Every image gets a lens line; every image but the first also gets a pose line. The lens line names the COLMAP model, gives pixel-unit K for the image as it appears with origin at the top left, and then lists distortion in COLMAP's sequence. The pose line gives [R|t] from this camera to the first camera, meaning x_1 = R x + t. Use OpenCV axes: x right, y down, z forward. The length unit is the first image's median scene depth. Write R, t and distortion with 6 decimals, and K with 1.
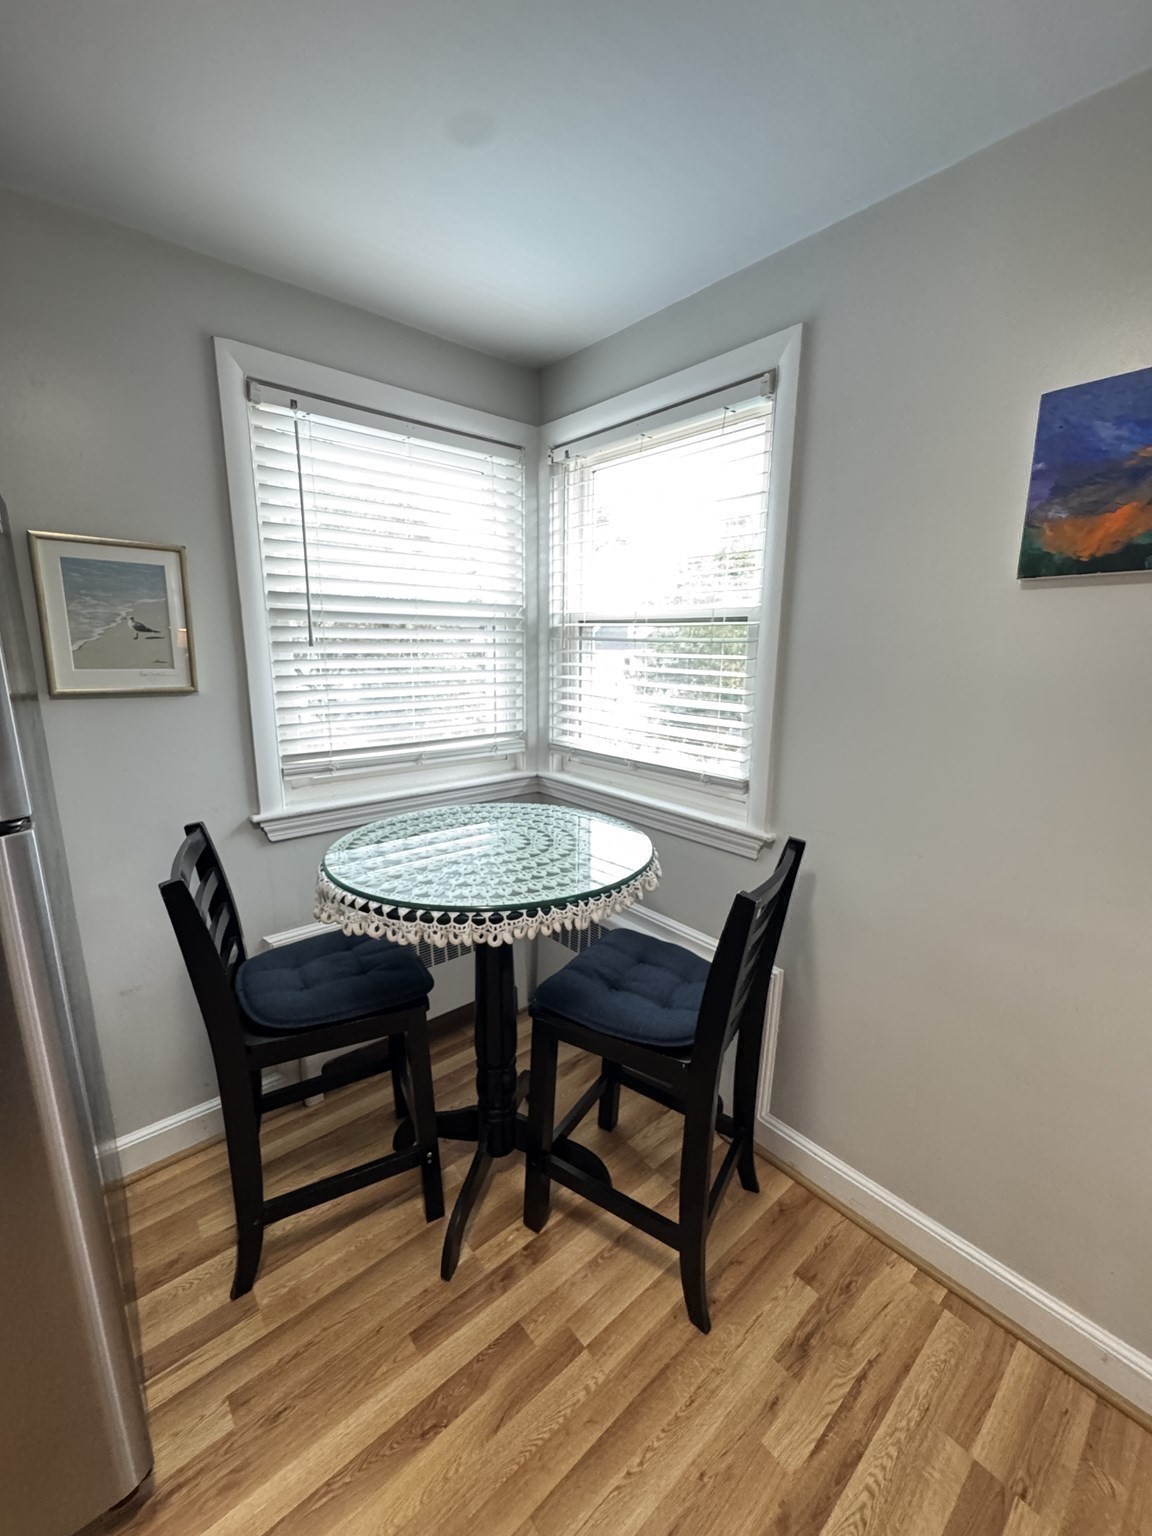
lens RADIAL K [[617.0, 0, 575.1], [0, 617.0, 771.2], [0, 0, 1]] dist [-0.002496, 0.001241]
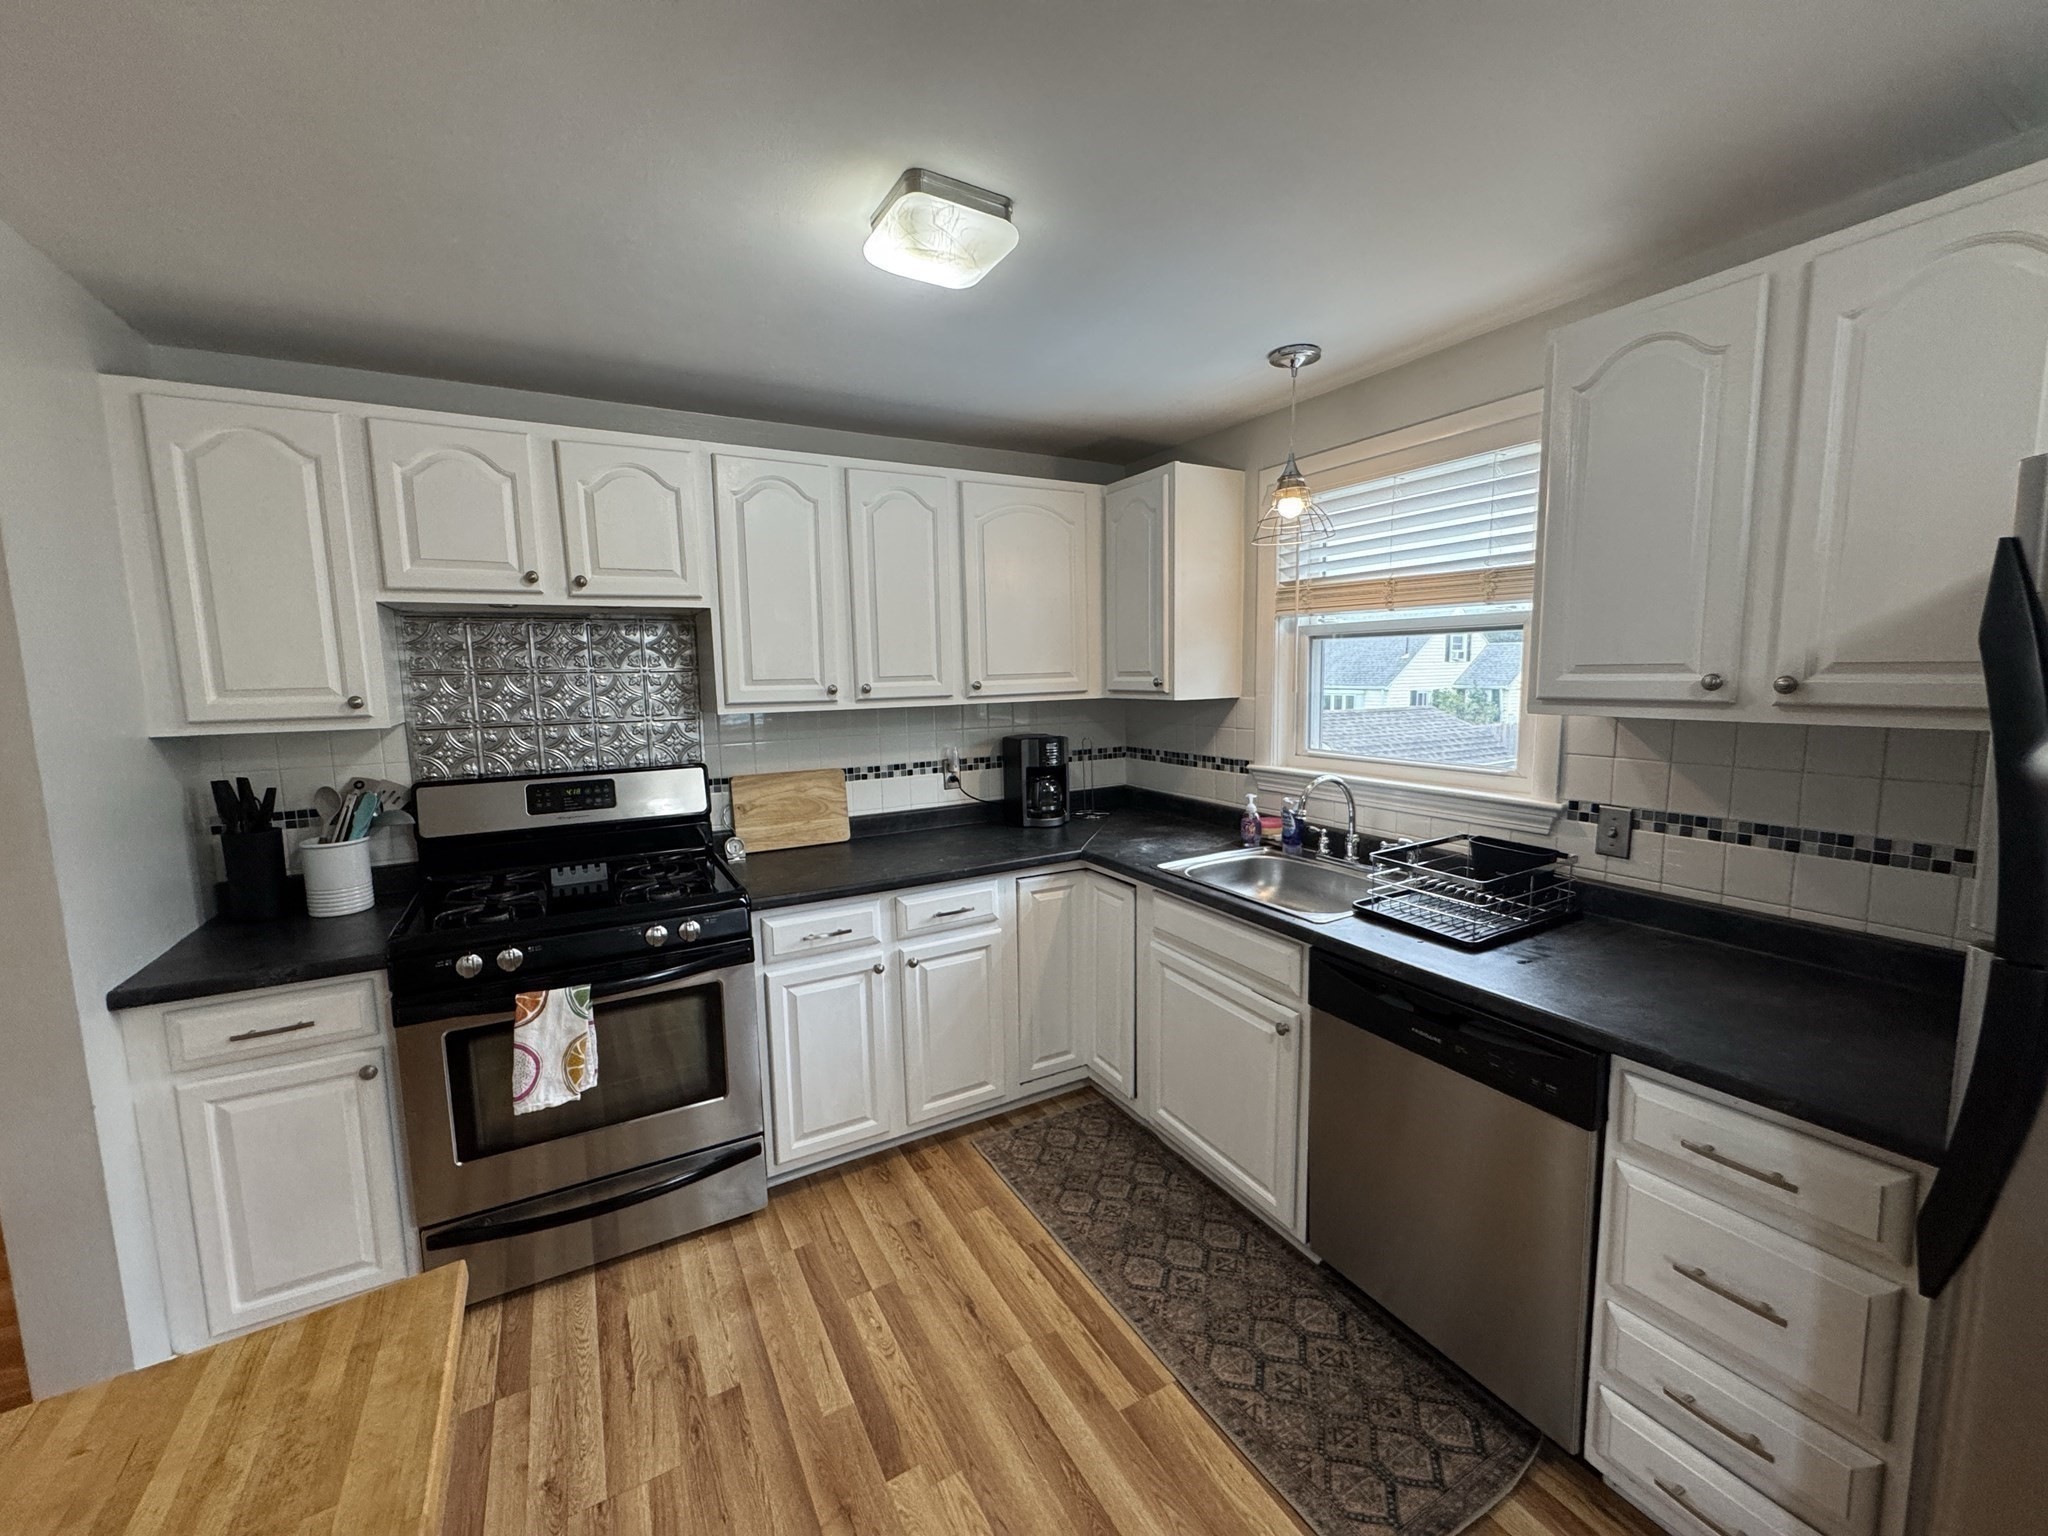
lens RADIAL K [[822.6, 0, 1024.4], [0, 822.6, 762.3], [0, 0, 1]] dist [-0.002496, 0.001241]
pose [[-0.196009, 0.111811, -0.974207, 1.690308], [-0.184897, 0.971444, 0.148696, -0.453164], [0.963013, 0.209274, -0.169738, 1.751987]]
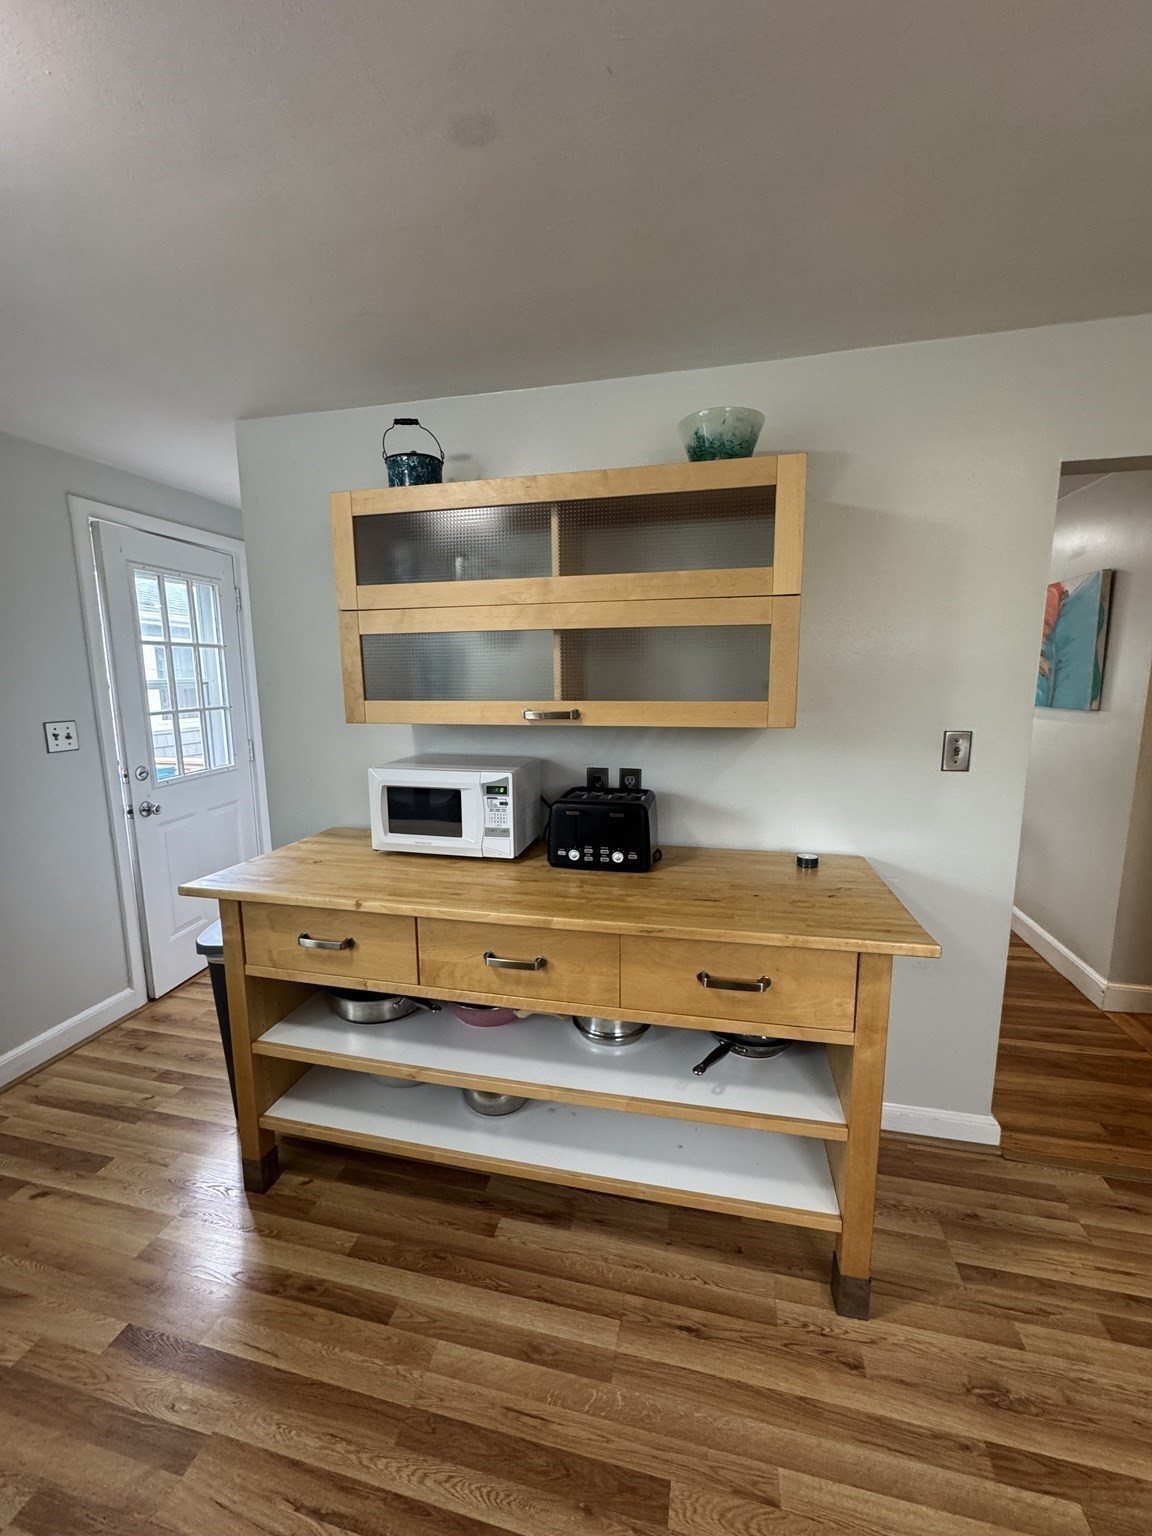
lens RADIAL K [[617.0, 0, 569.1], [0, 617.0, 767.7], [0, 0, 1]] dist [-0.002496, 0.001241]
pose [[-0.578158, -0.128266, 0.805780, -0.328034], [0.171116, 0.946543, 0.273451, -0.216420], [-0.797780, 0.295979, -0.525303, 0.884734]]
